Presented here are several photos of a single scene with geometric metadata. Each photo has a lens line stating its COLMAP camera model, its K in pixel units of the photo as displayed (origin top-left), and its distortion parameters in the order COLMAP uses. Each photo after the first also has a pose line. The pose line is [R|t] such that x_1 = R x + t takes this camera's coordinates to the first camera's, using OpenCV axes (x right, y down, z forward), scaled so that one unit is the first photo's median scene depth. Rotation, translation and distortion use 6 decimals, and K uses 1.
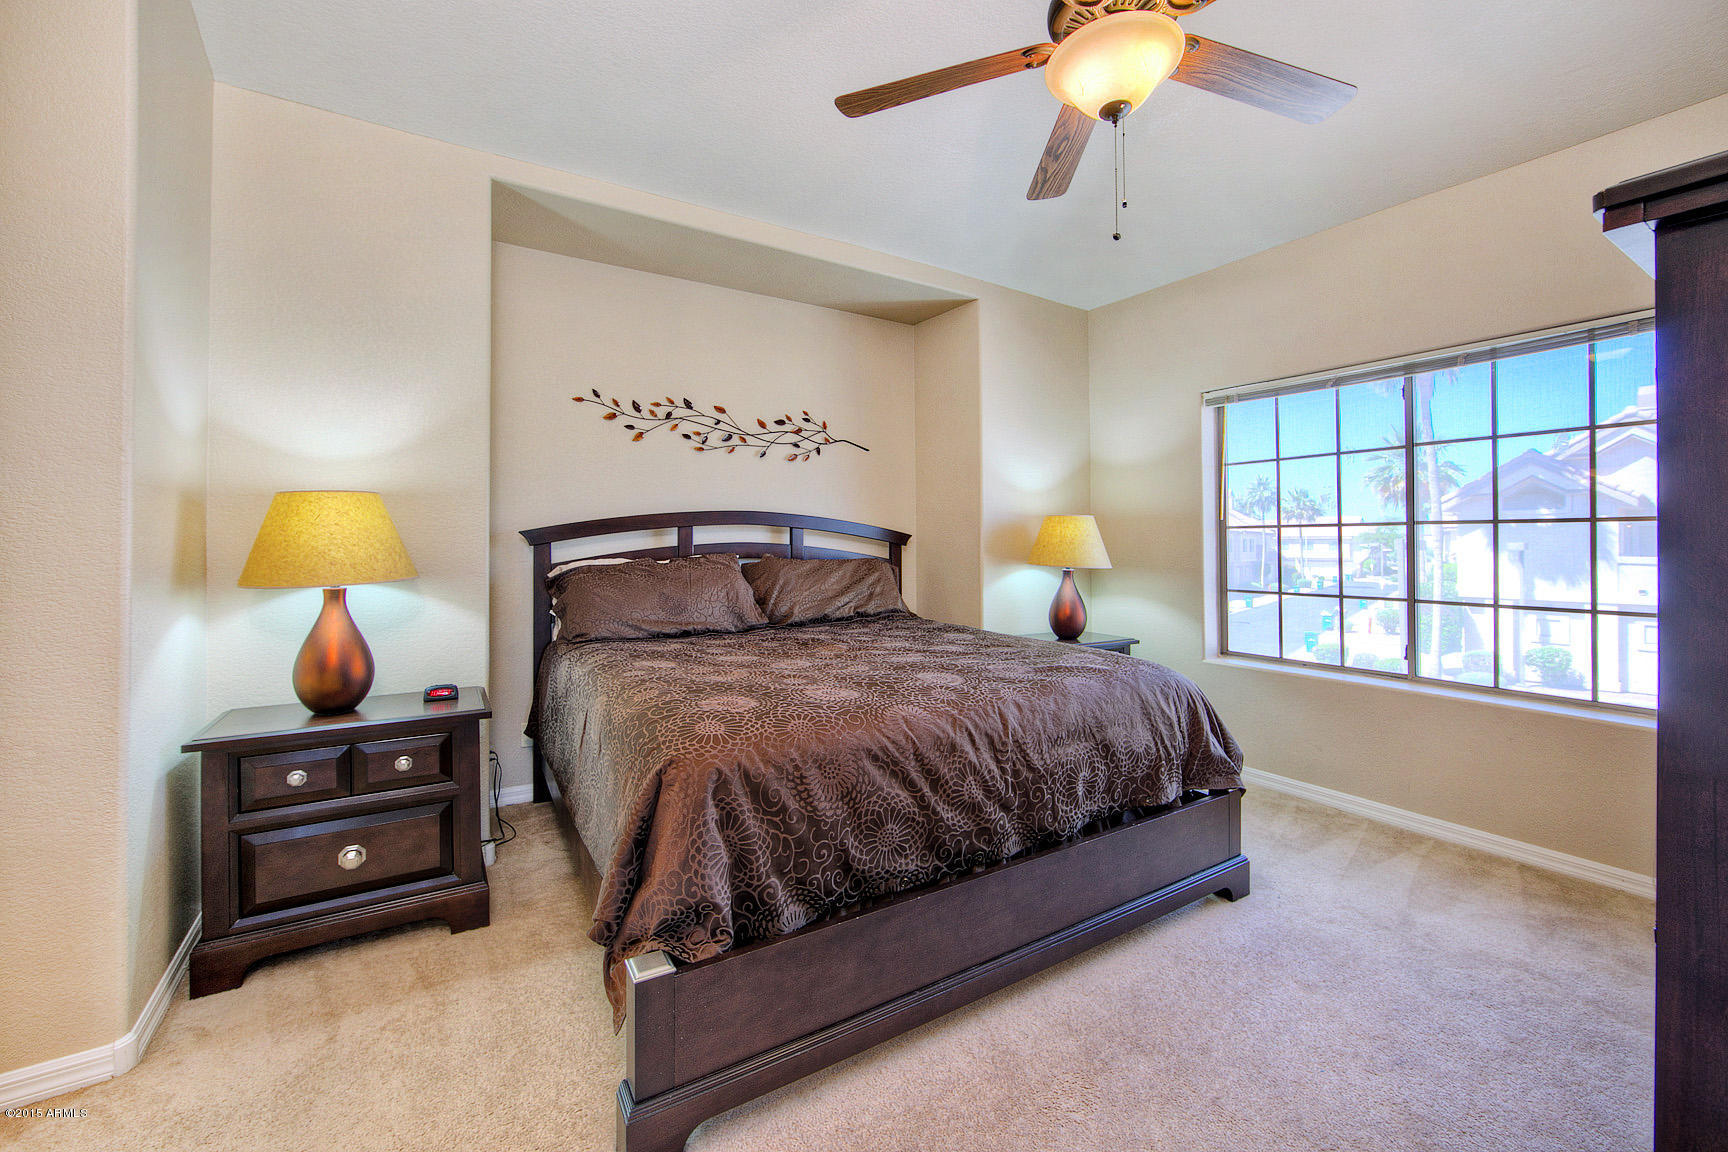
lens RADIAL K [[689.5, 0, 882.7], [0, 689.5, 545.3], [0, 0, 1]] dist [-0.007302, 0.000100]
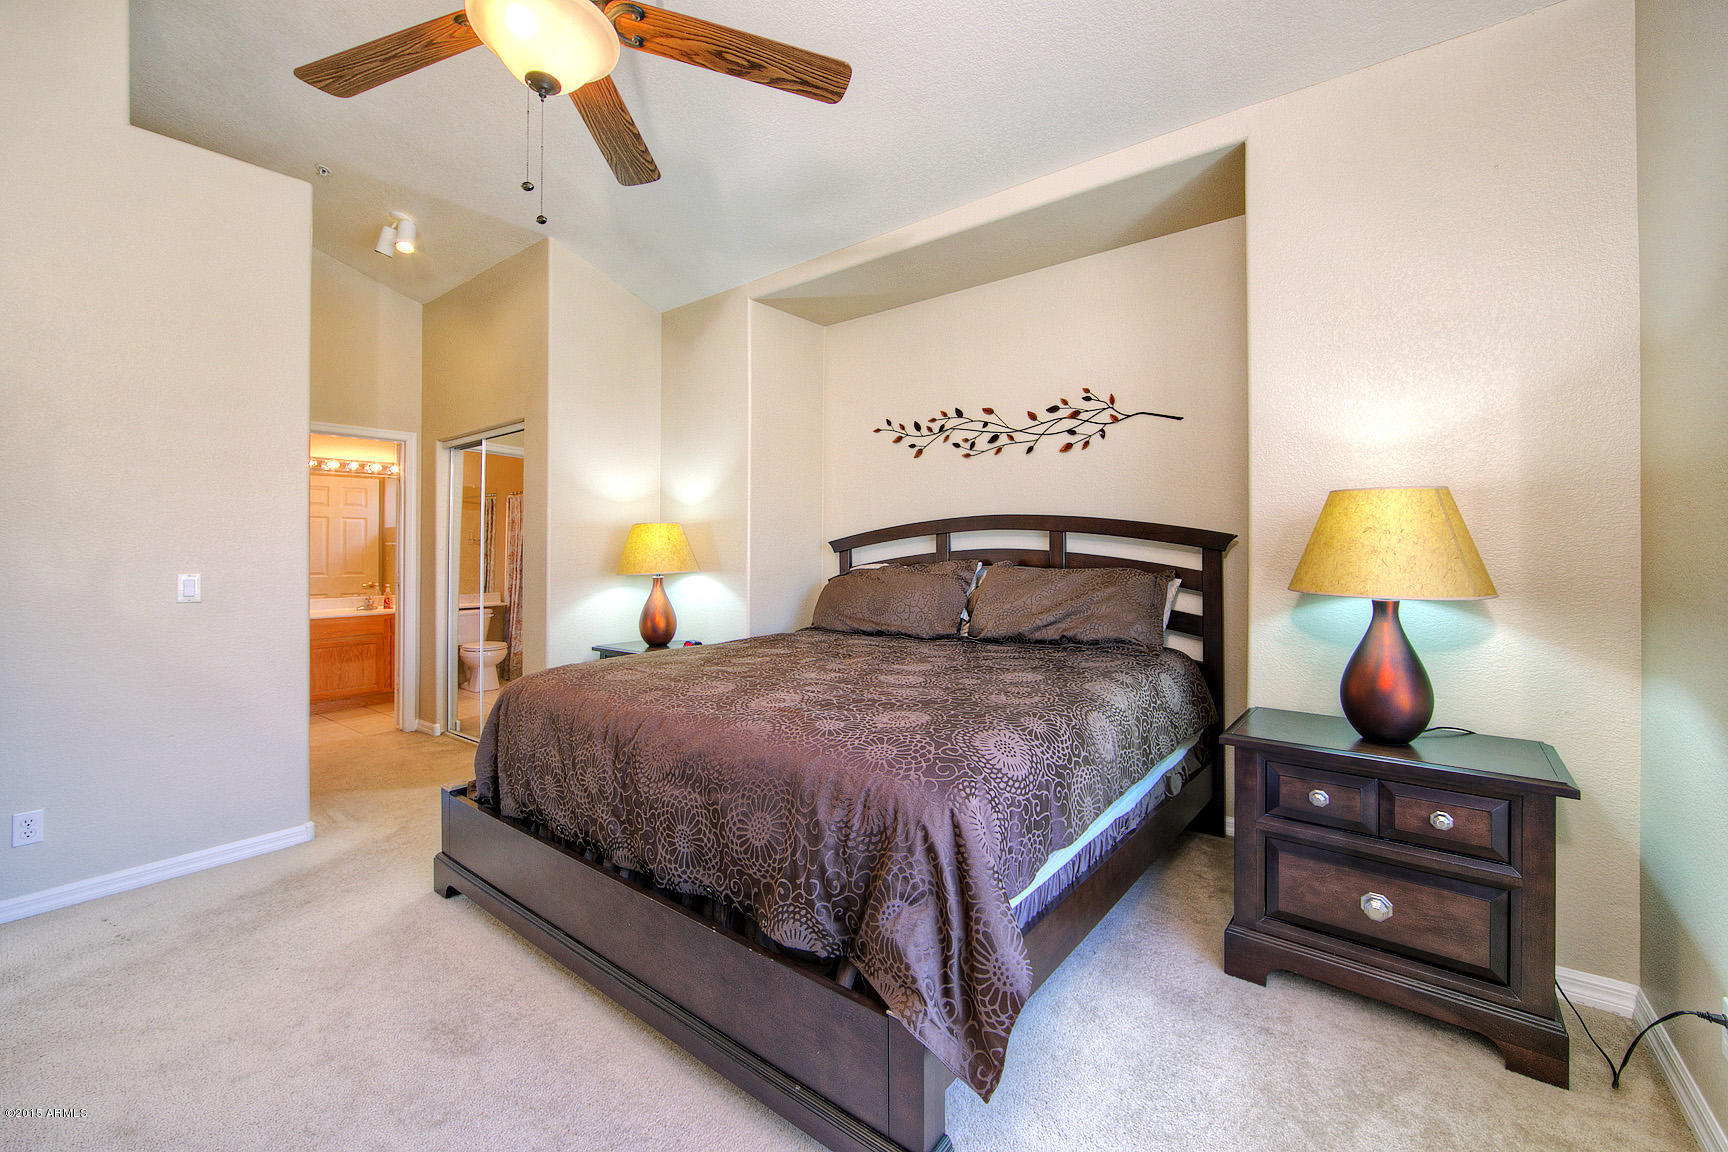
lens RADIAL K [[689.5, 0, 881.5], [0, 689.5, 544.1], [0, 0, 1]] dist [-0.007302, 0.000100]
pose [[0.357938, -0.013536, -0.933647, 0.738270], [0.003107, 0.999907, -0.013305, 0.002544], [0.933740, 0.001862, 0.357946, 0.622304]]
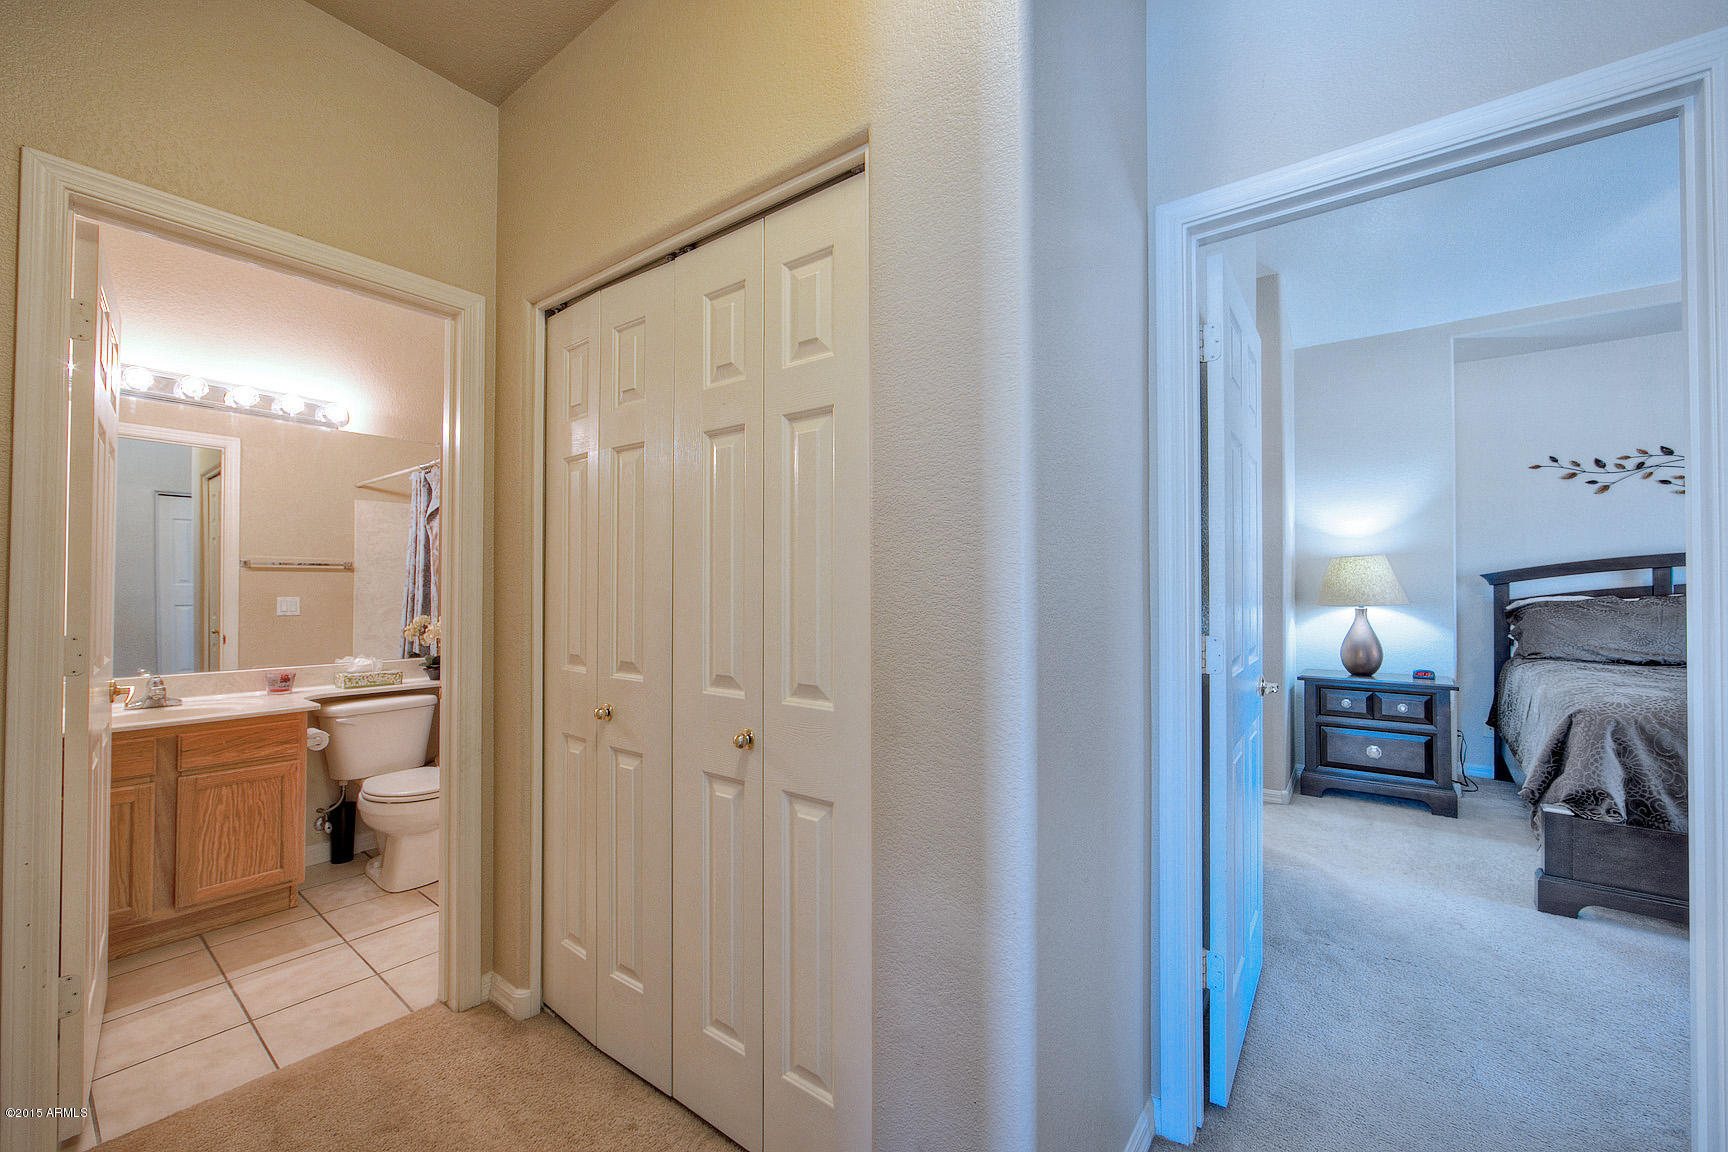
lens RADIAL K [[689.5, 0, 874.4], [0, 689.5, 578.4], [0, 0, 1]] dist [-0.007302, 0.000100]
pose [[0.345404, -0.010012, -0.938401, 0.326007], [-0.000575, 0.999941, -0.010880, 0.002591], [0.938454, 0.004297, 0.345378, -0.585407]]
